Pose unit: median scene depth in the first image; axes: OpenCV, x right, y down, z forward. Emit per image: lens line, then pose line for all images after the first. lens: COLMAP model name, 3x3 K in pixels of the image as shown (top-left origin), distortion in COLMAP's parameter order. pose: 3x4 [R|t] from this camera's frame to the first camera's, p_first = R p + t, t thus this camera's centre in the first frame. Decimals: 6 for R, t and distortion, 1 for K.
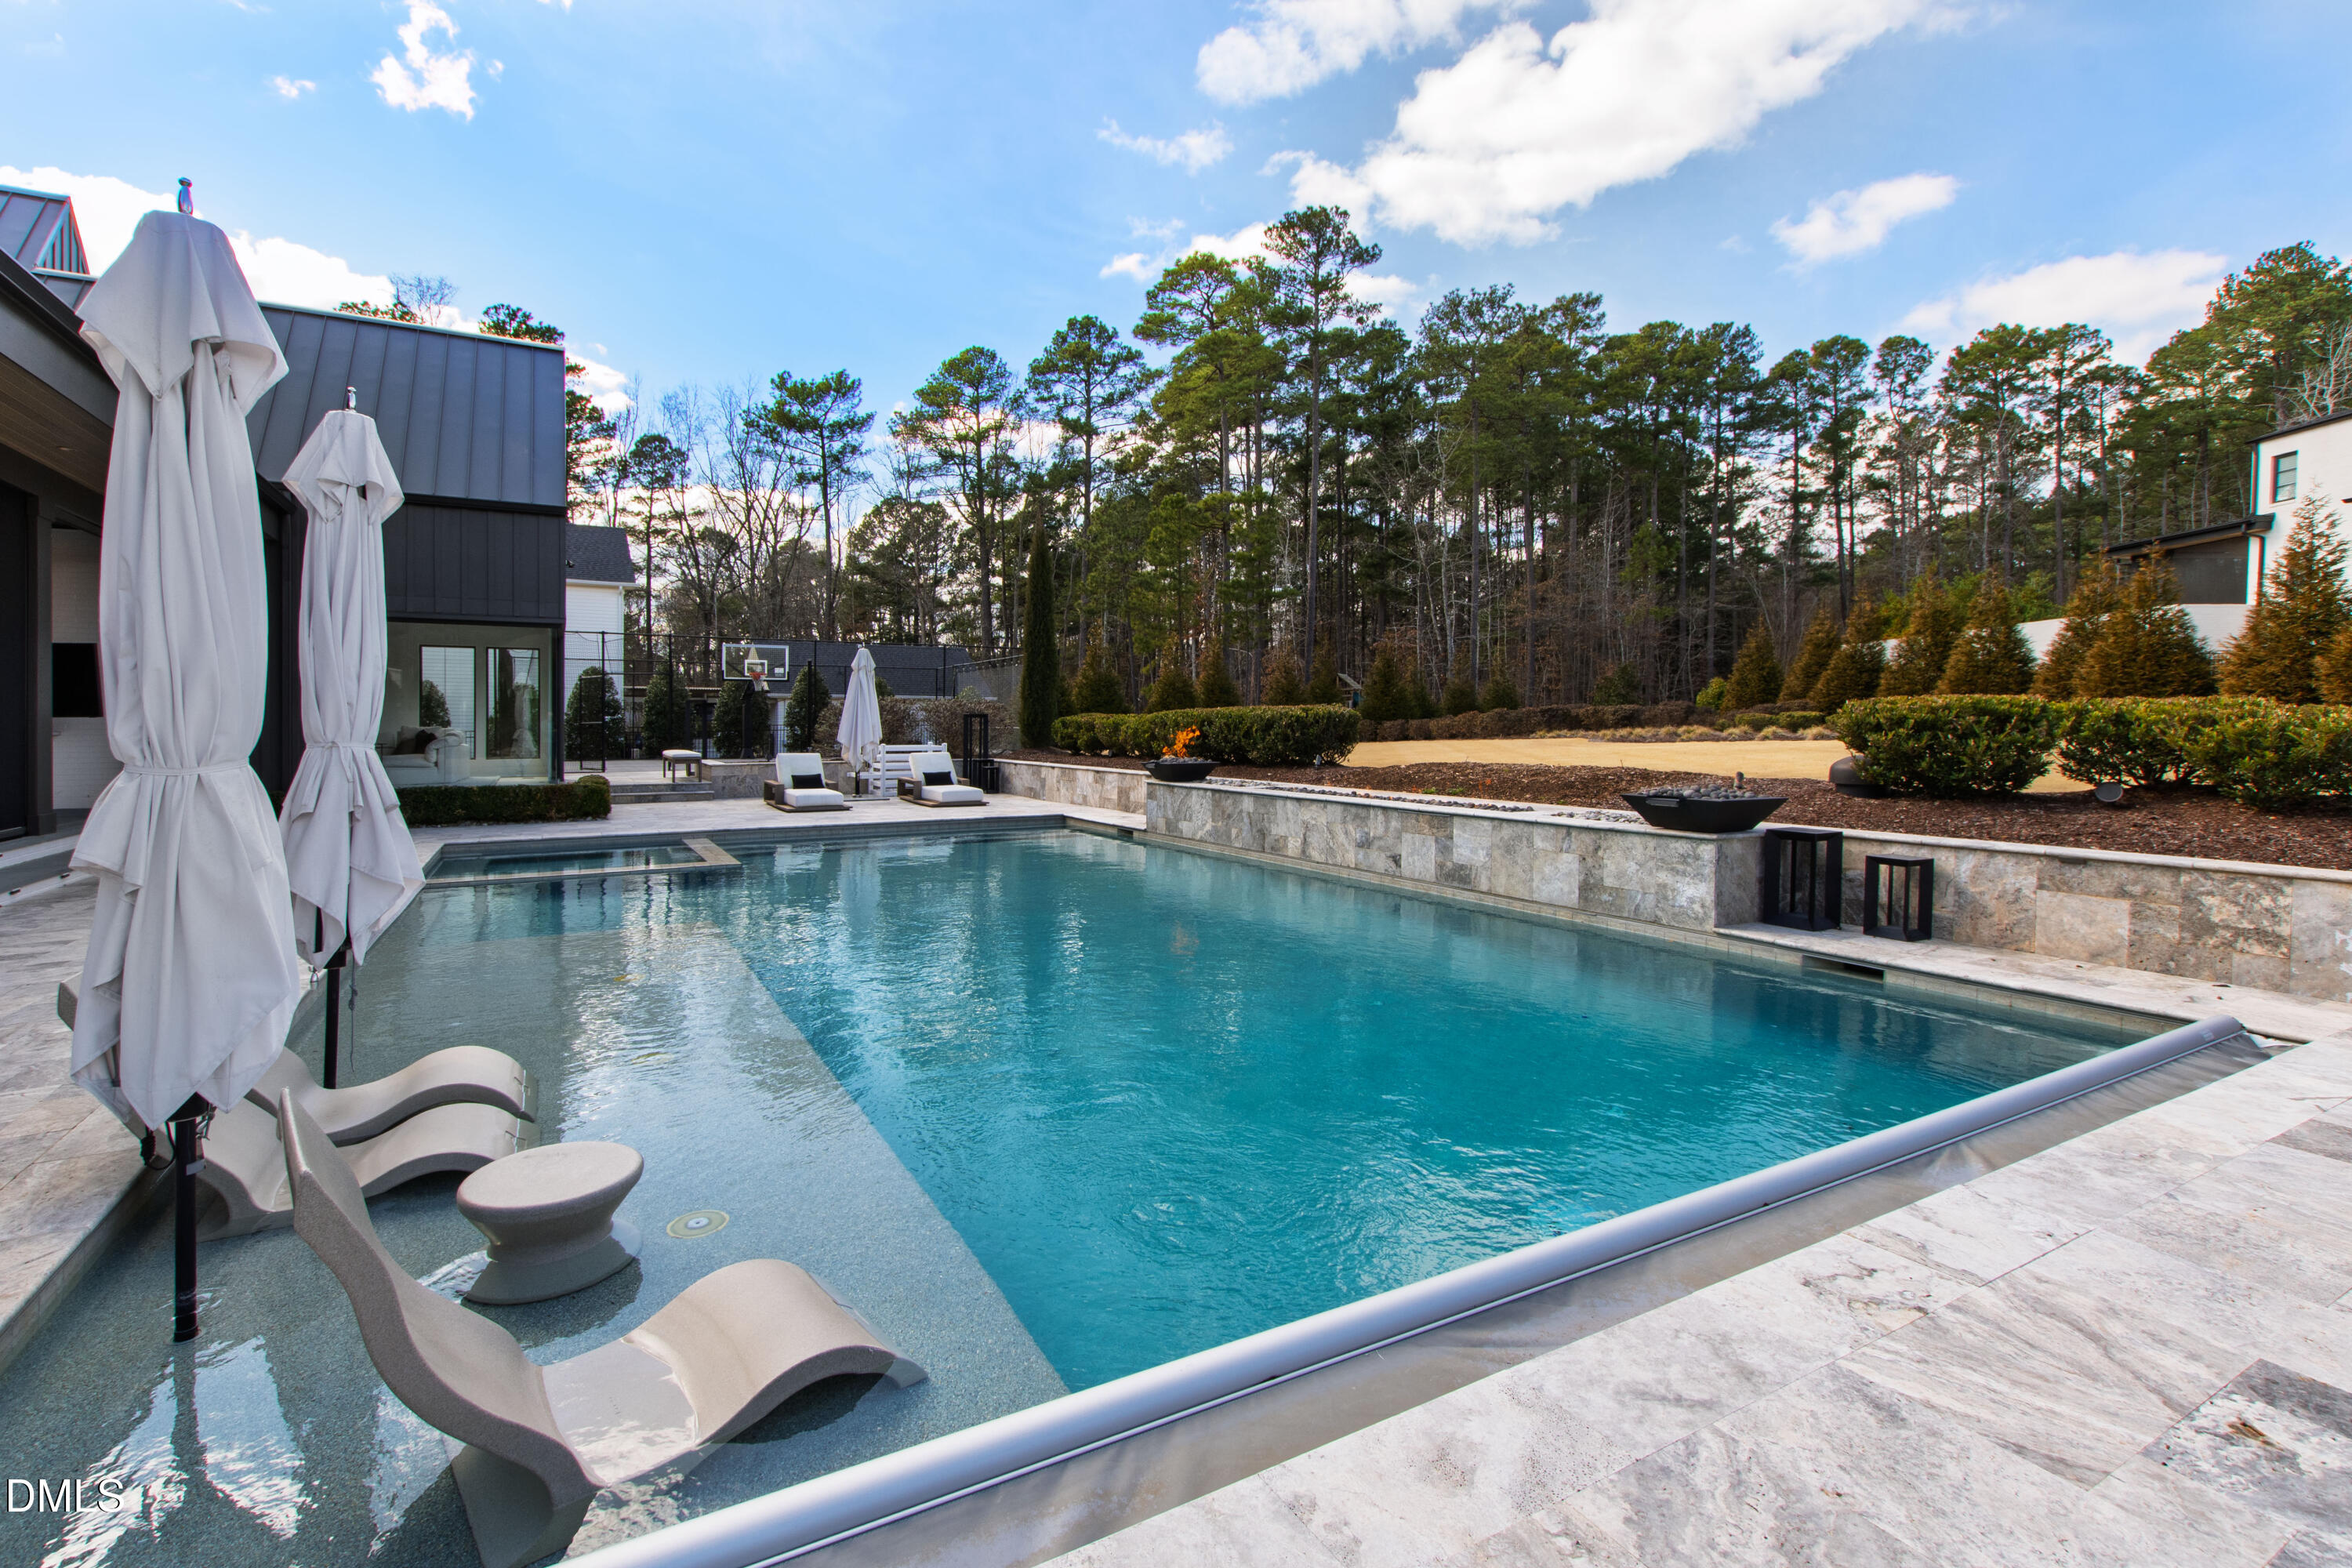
lens RADIAL K [[1064.2, 0, 1162.2], [0, 1064.2, 753.4], [0, 0, 1]] dist [-0.001615, 0.000468]
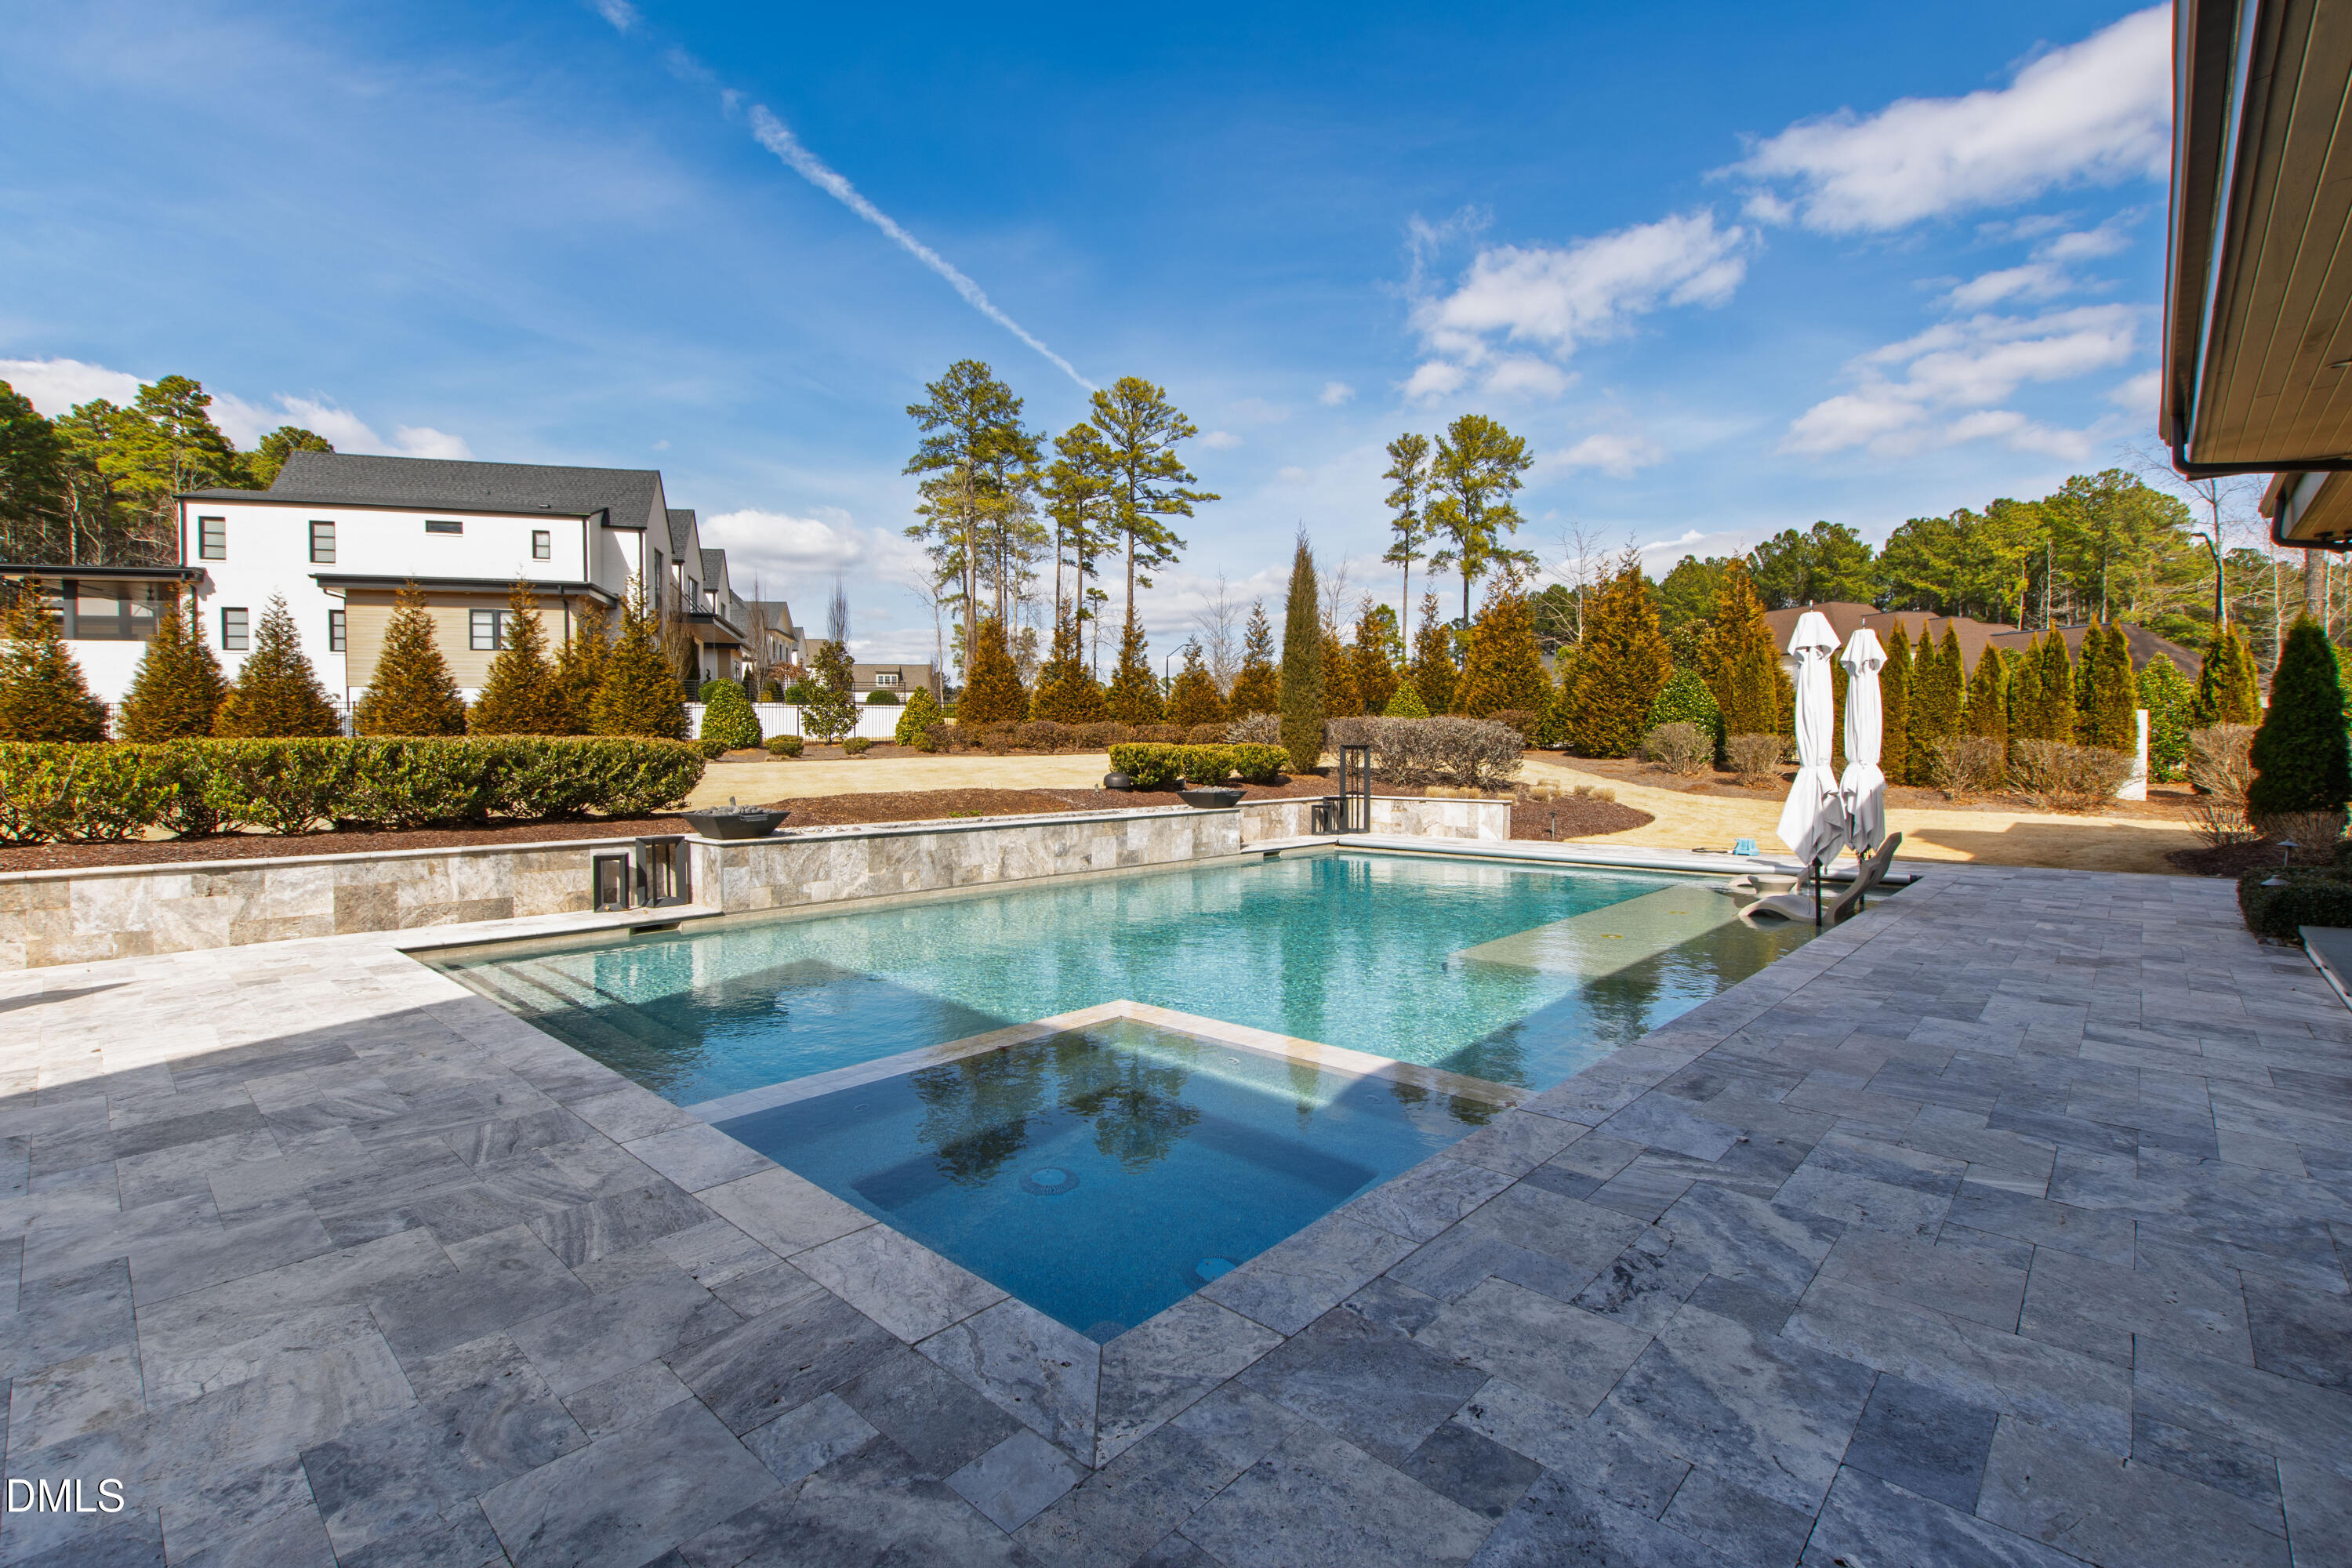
lens RADIAL K [[1064.2, 0, 1162.2], [0, 1064.2, 753.4], [0, 0, 1]] dist [-0.001615, 0.000468]
pose [[-0.295424, -0.001949, 0.955364, -1.059217], [0.031314, 0.999441, 0.011722, -0.044656], [-0.954853, 0.033379, -0.295198, 1.264573]]
